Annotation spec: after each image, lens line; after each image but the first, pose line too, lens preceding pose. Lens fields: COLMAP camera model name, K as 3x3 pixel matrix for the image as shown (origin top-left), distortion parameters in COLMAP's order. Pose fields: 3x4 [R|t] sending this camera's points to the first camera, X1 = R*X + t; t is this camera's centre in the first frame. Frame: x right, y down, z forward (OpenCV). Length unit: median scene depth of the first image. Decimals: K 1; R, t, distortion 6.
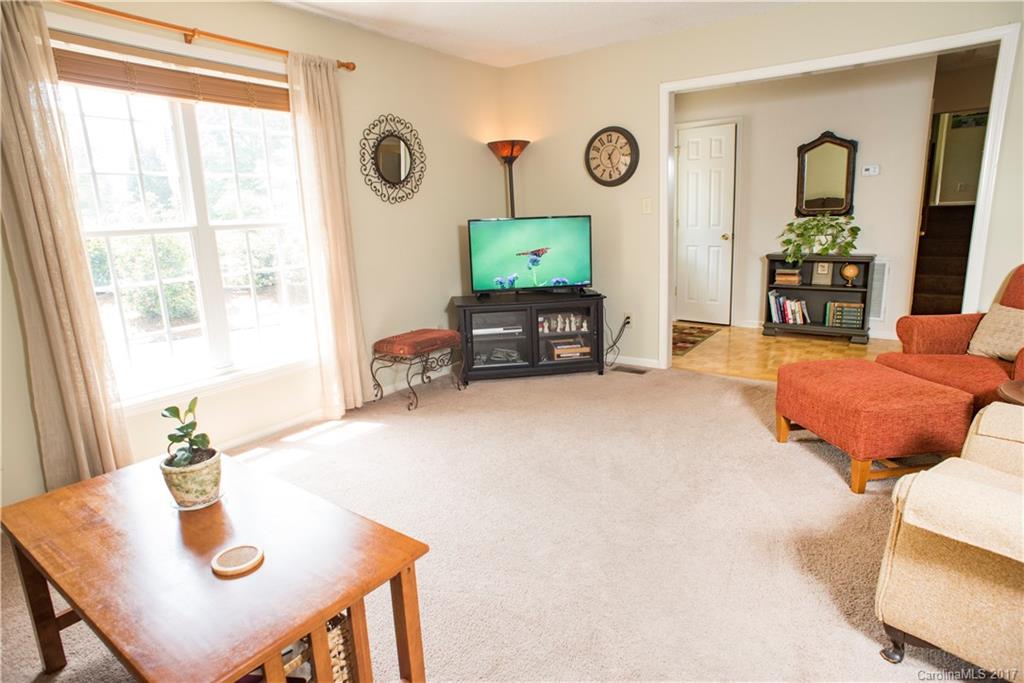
lens RADIAL K [[577.3, 0, 515.1], [0, 577.3, 342.4], [0, 0, 1]] dist [-0.050907, 0.010272]
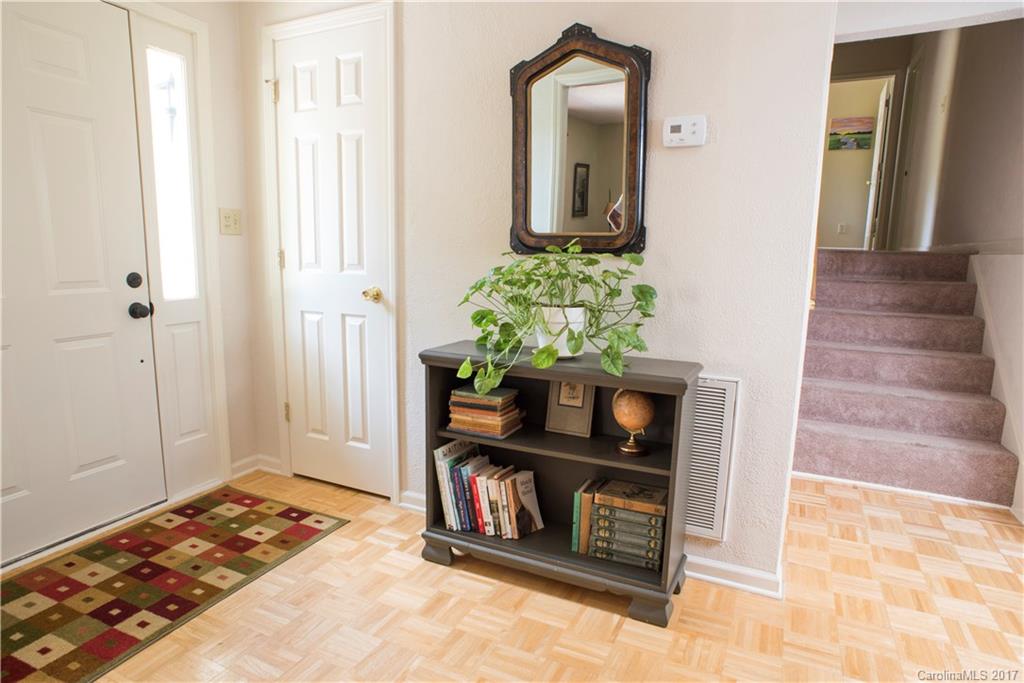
lens RADIAL K [[577.3, 0, 505.5], [0, 577.3, 348.4], [0, 0, 1]] dist [-0.050907, 0.010272]
pose [[0.985570, 0.021020, 0.167957, 0.433218], [-0.013147, 0.998768, -0.047850, -0.139182], [-0.168756, 0.044952, 0.984632, 0.630355]]
